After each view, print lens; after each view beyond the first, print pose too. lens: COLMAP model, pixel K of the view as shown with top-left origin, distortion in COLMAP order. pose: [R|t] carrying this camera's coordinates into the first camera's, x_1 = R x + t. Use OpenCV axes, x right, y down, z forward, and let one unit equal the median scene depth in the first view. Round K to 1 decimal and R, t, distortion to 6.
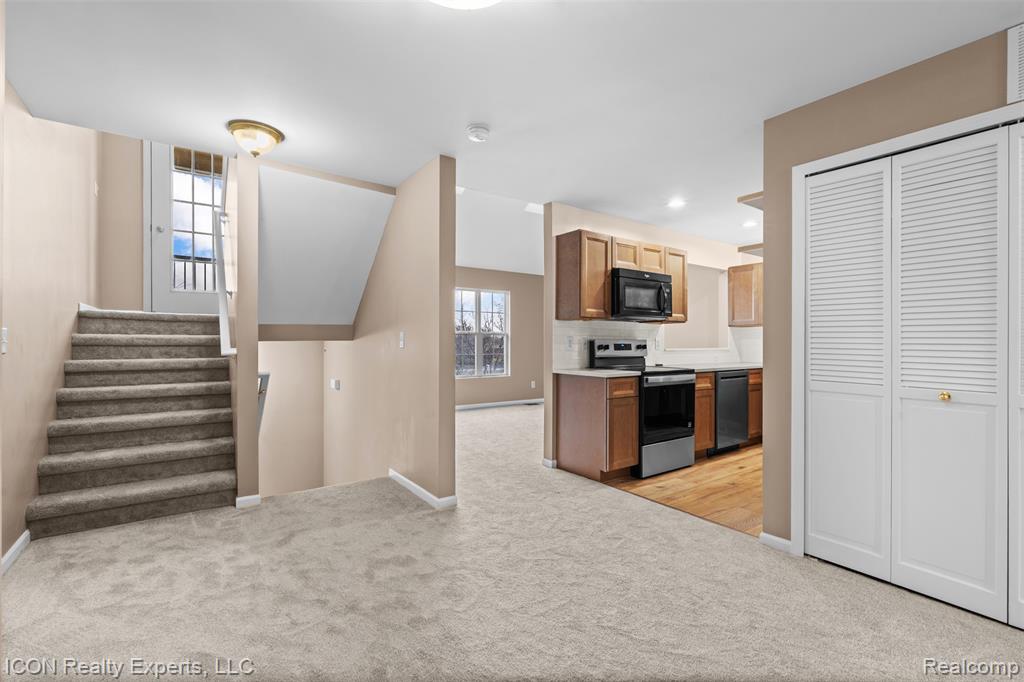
lens RADIAL K [[450.7, 0, 514.3], [0, 450.7, 341.3], [0, 0, 1]] dist [-0.000716, -0.000175]
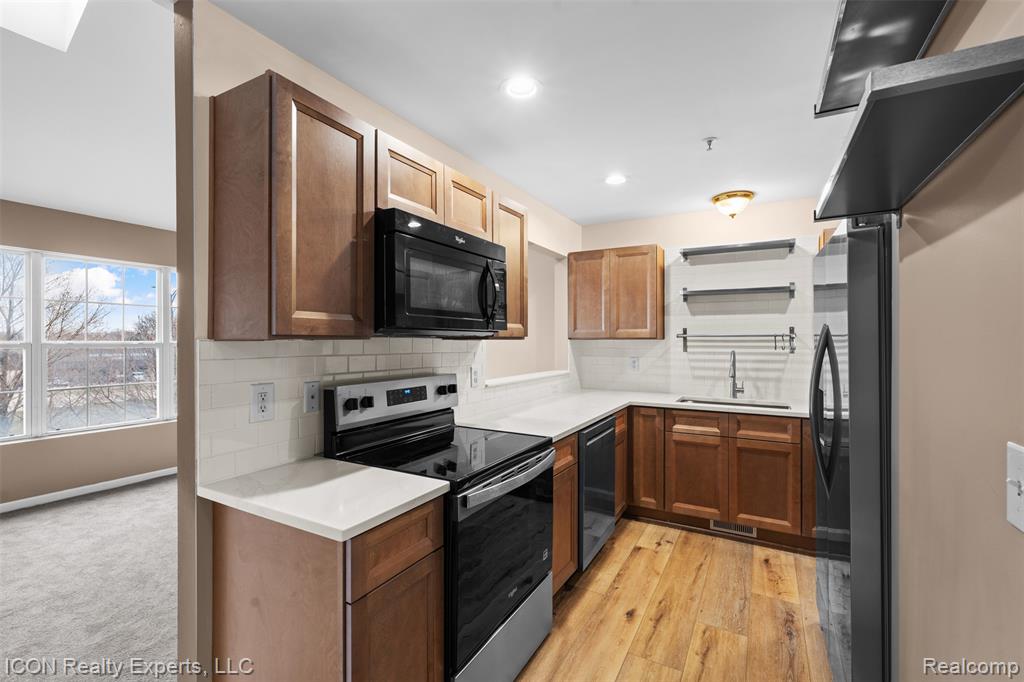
lens RADIAL K [[450.7, 0, 512.5], [0, 450.7, 334.9], [0, 0, 1]] dist [-0.000716, -0.000175]
pose [[0.908198, 0.001163, 0.418539, 0.151334], [0.003541, 0.999939, -0.010464, -0.044805], [-0.418525, 0.010985, 0.908139, 0.560117]]
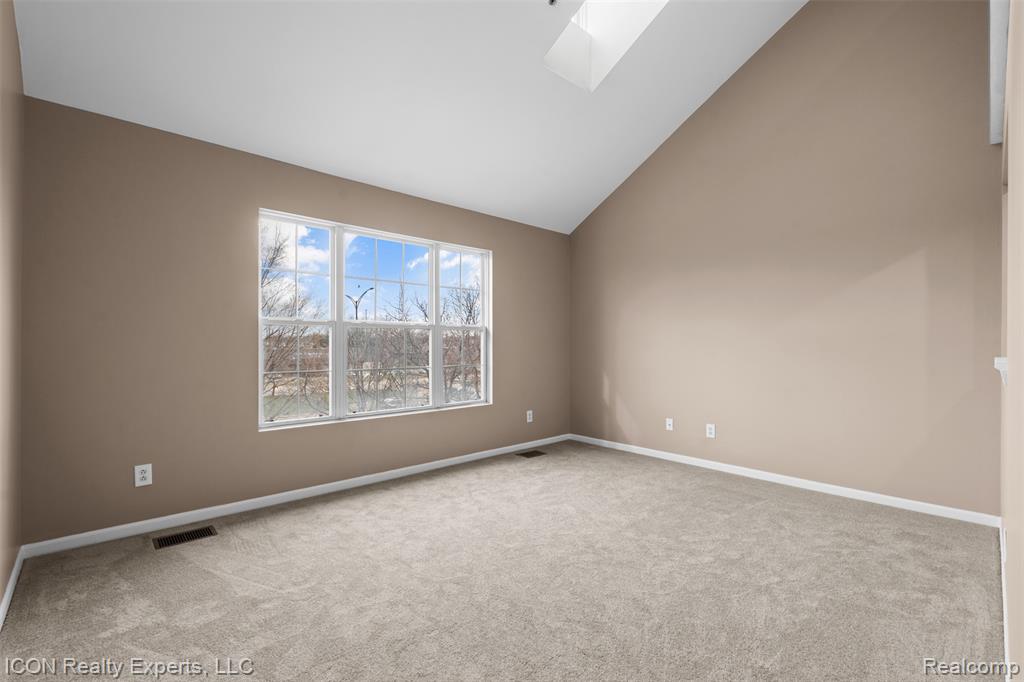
lens RADIAL K [[450.7, 0, 512.0], [0, 450.7, 341.4], [0, 0, 1]] dist [-0.000716, -0.000175]
pose [[0.991677, 0.000823, 0.128750, 0.078748], [-0.000267, 0.999991, -0.004331, -0.032461], [-0.128752, 0.004261, 0.991668, 0.644765]]
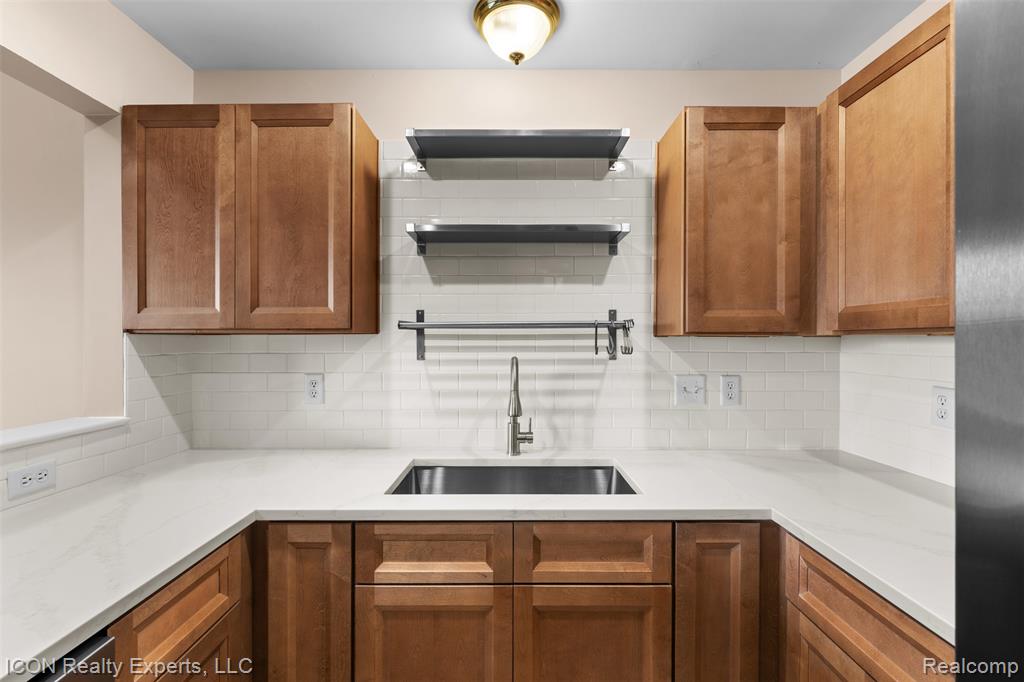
lens RADIAL K [[450.7, 0, 512.4], [0, 450.7, 335.0], [0, 0, 1]] dist [-0.000716, -0.000175]
pose [[0.588448, 0.003829, 0.808526, 0.534583], [0.005474, 0.999947, -0.008719, -0.038716], [-0.808516, 0.009557, 0.588396, 0.901273]]
